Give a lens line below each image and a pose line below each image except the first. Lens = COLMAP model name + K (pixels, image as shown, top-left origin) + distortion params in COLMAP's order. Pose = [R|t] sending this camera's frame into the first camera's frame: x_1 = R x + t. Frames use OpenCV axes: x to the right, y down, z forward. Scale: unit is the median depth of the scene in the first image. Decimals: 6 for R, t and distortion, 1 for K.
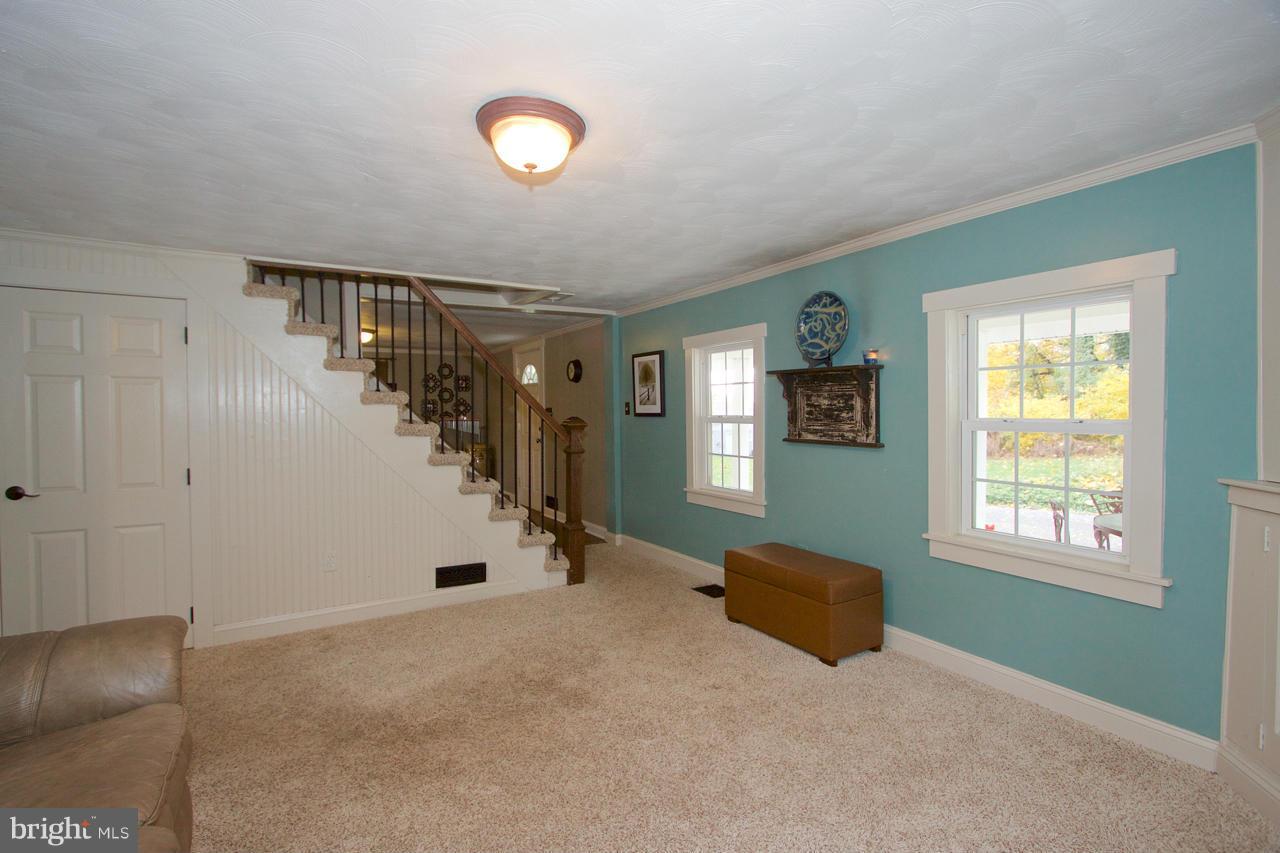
lens RADIAL K [[584.3, 0, 634.2], [0, 584.3, 423.6], [0, 0, 1]] dist [-0.010732, 0.000791]
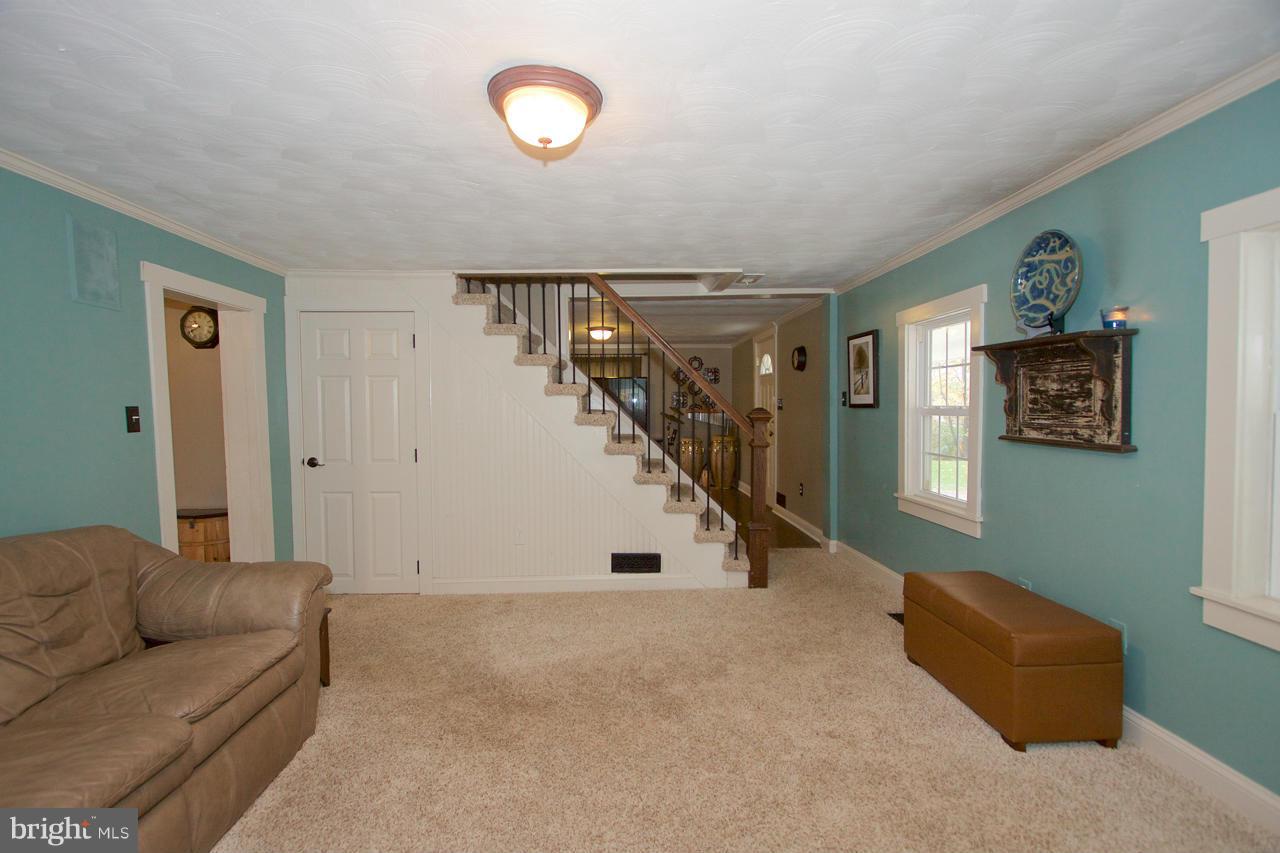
lens RADIAL K [[590.0, 0, 632.3], [0, 590.0, 433.0], [0, 0, 1]] dist [-0.009051, 0.000895]
pose [[0.876017, 0.020529, -0.481842, 0.222377], [-0.007425, 0.999549, 0.029086, 0.003464], [0.482222, -0.021902, 0.875775, 0.115628]]
